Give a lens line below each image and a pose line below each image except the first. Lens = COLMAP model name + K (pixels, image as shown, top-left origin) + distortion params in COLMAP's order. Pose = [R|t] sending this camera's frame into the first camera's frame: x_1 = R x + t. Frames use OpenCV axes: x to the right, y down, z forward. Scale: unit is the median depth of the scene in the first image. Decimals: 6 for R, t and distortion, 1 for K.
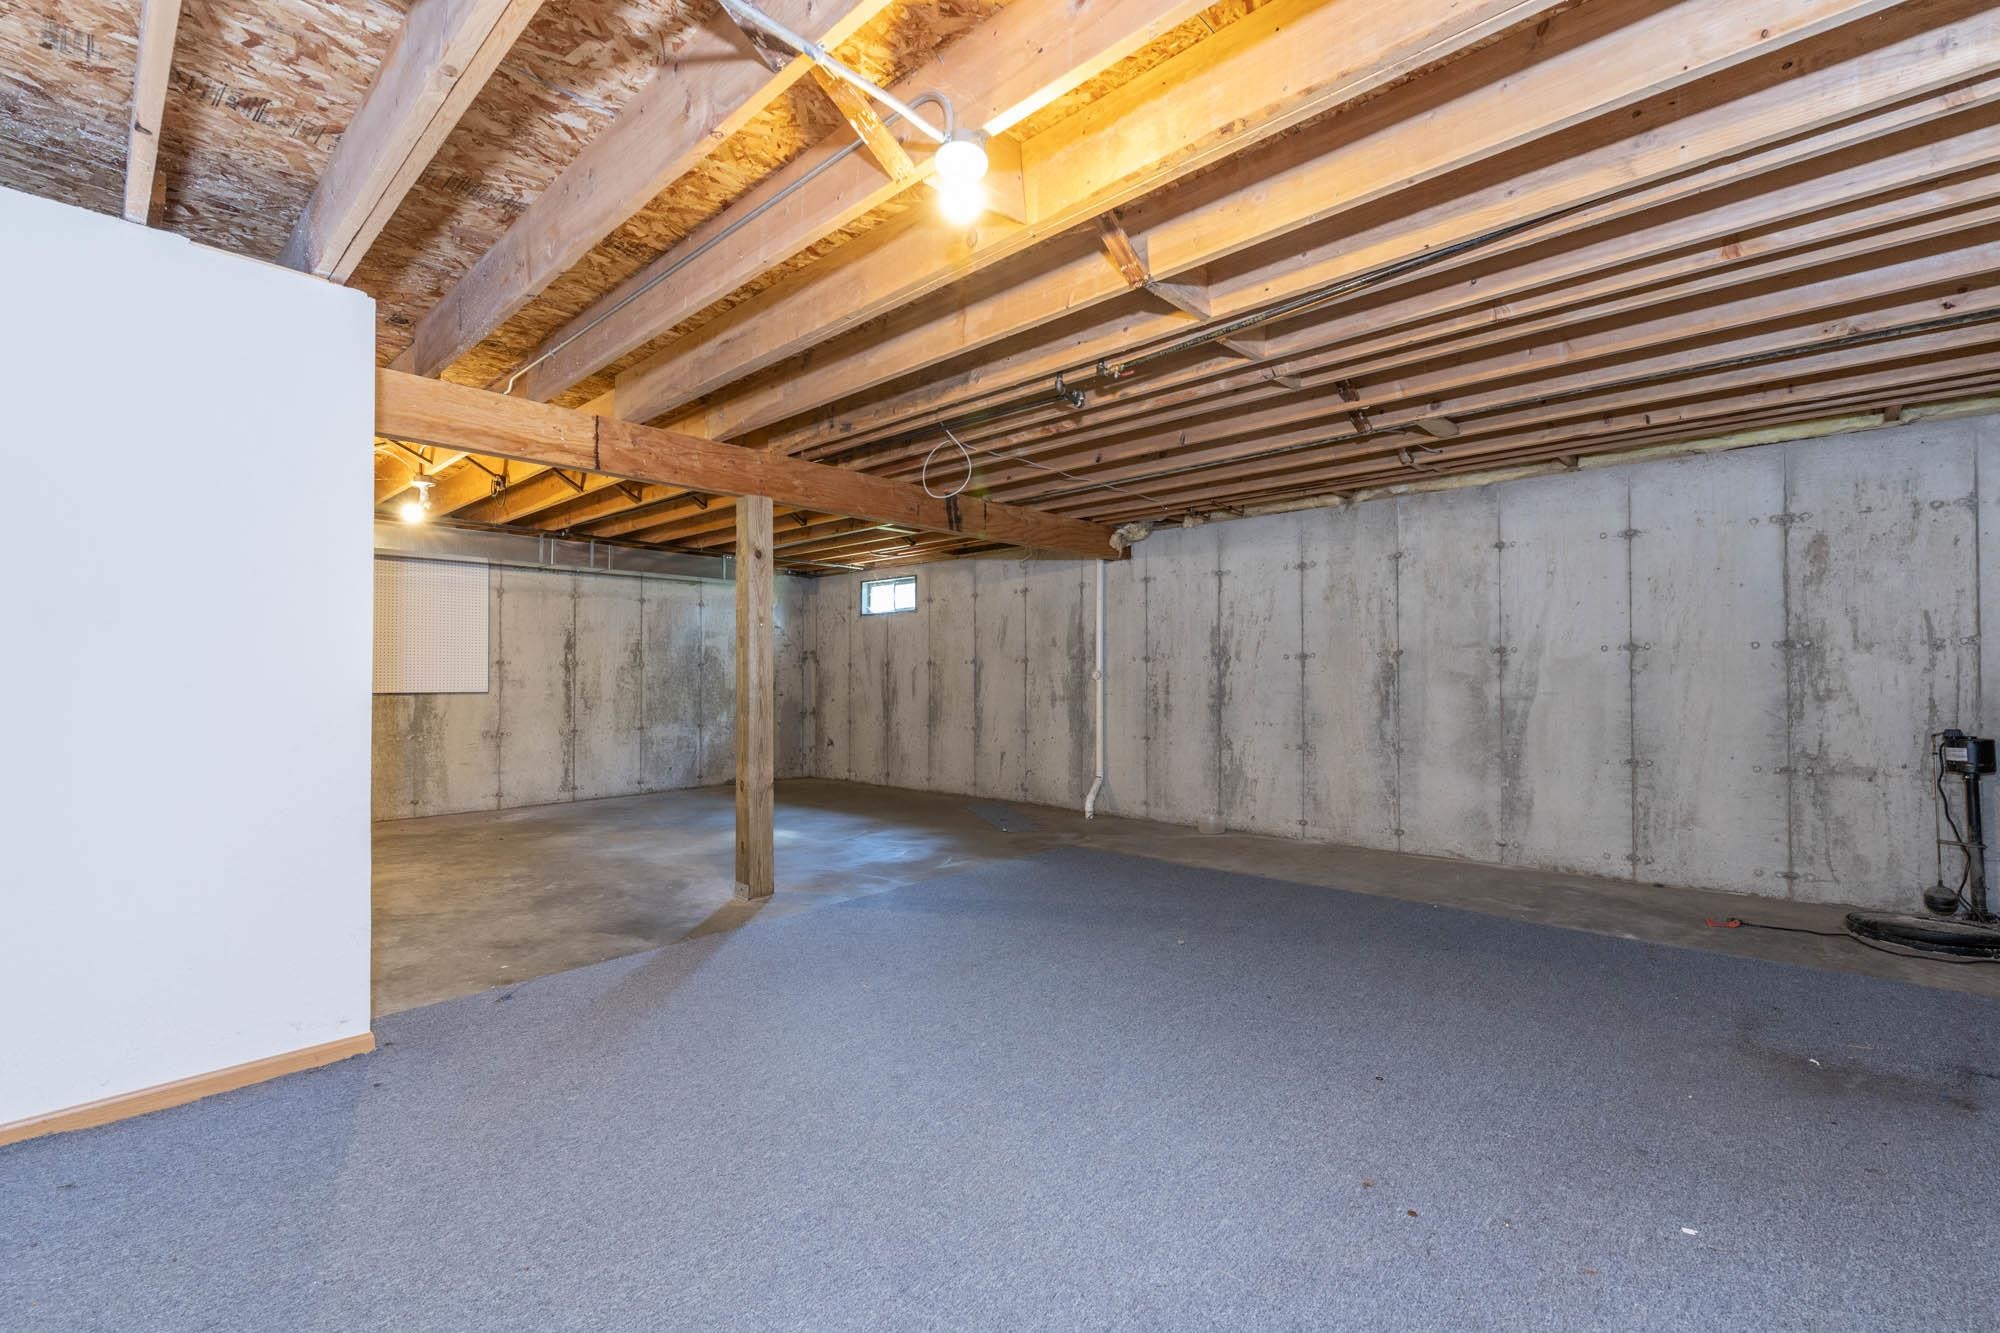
lens RADIAL K [[873.2, 0, 1008.0], [0, 873.2, 670.9], [0, 0, 1]] dist [0.001795, 0.000348]
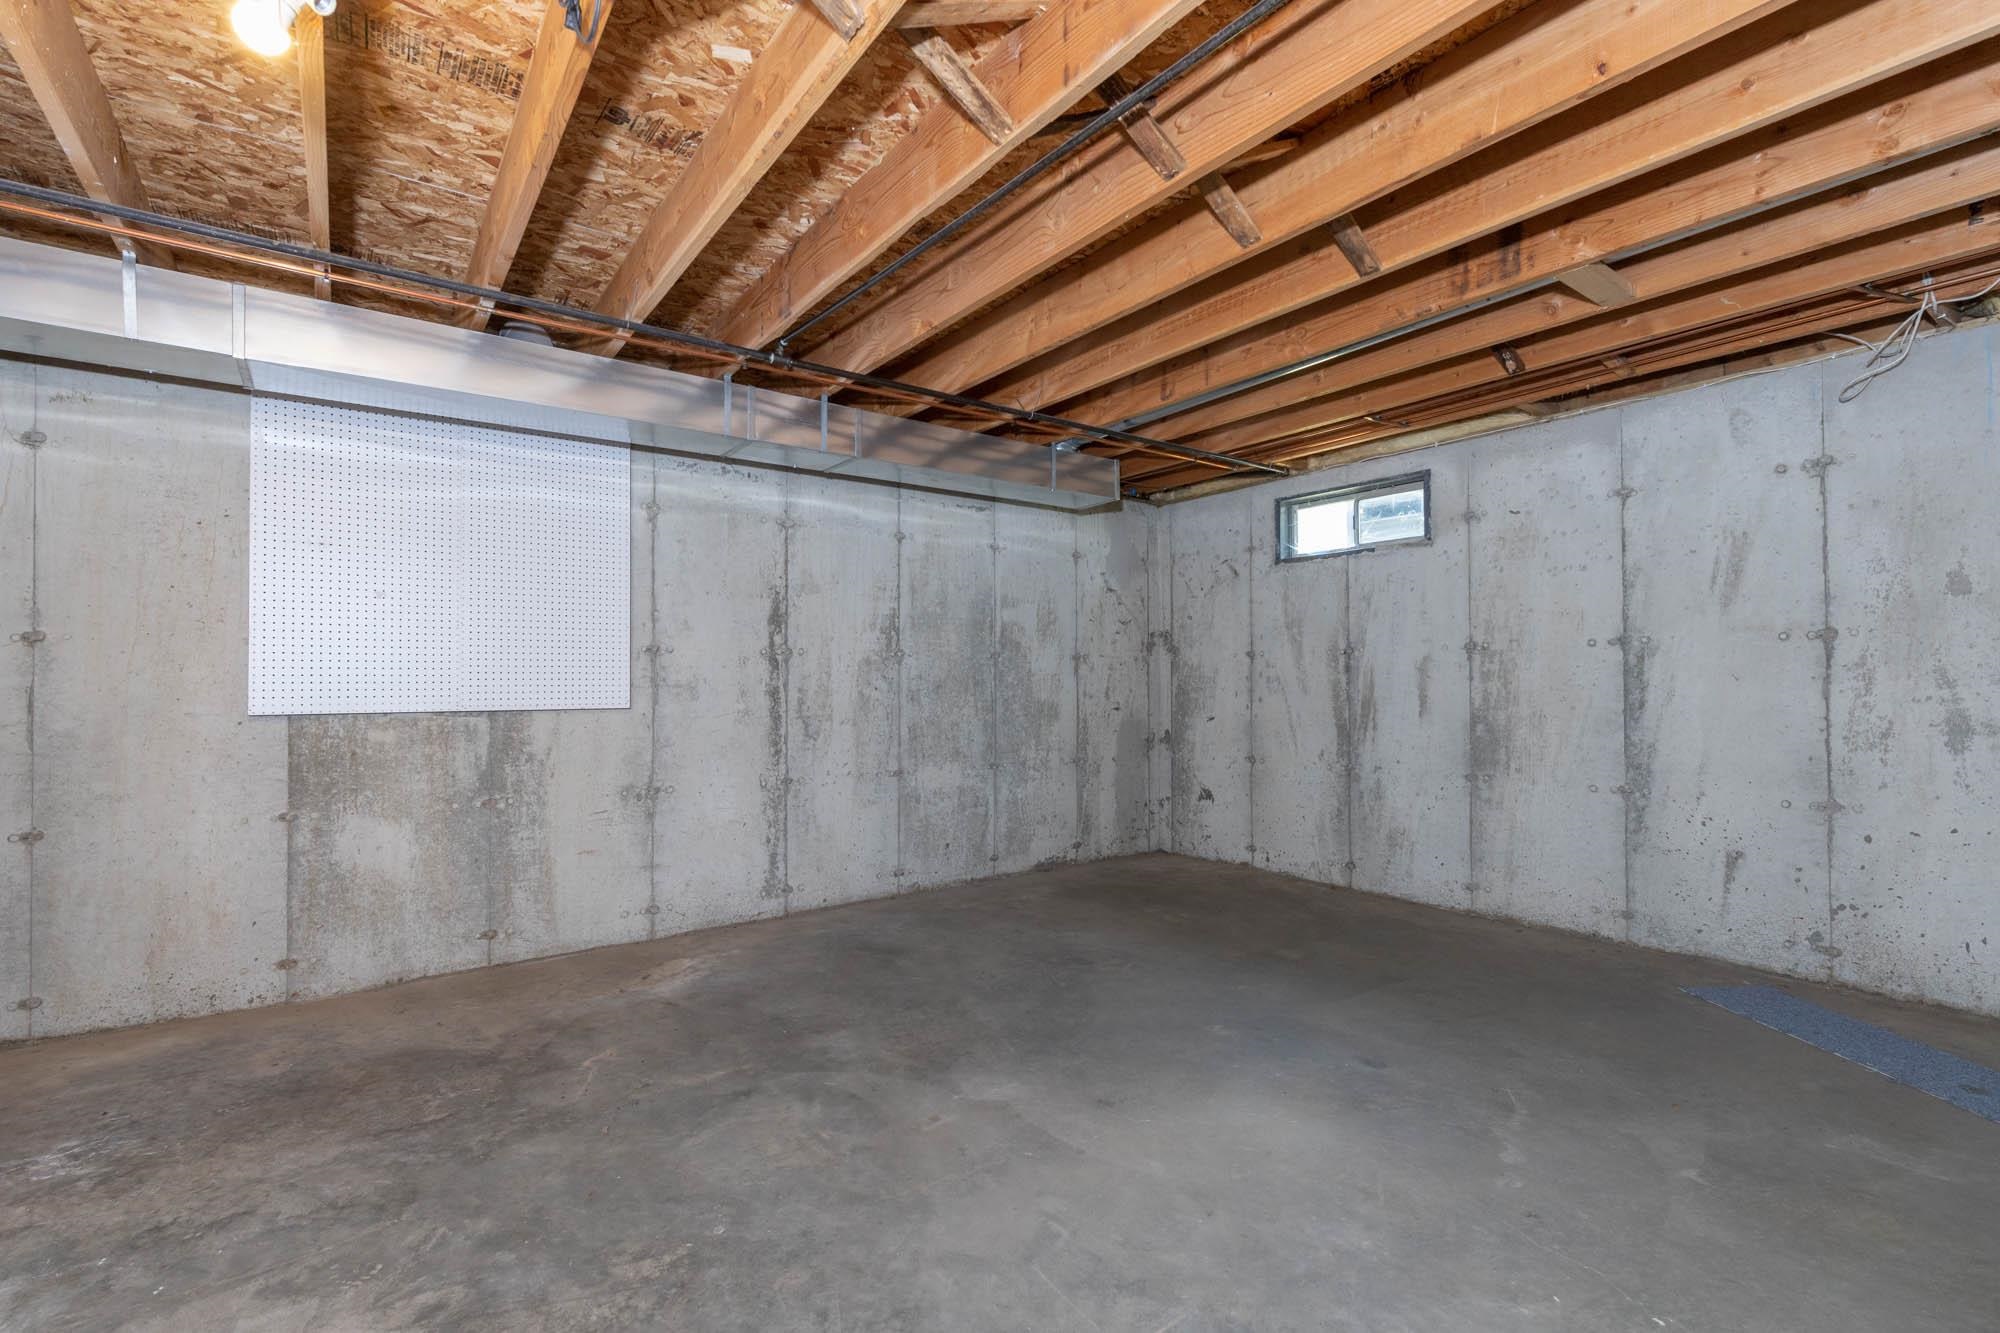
lens RADIAL K [[873.2, 0, 1004.7], [0, 873.2, 668.8], [0, 0, 1]] dist [0.001795, 0.000348]
pose [[0.983785, -0.004891, -0.179285, -0.347705], [0.004218, 0.999983, -0.004132, 0.005359], [0.179302, 0.003309, 0.983788, 0.645865]]
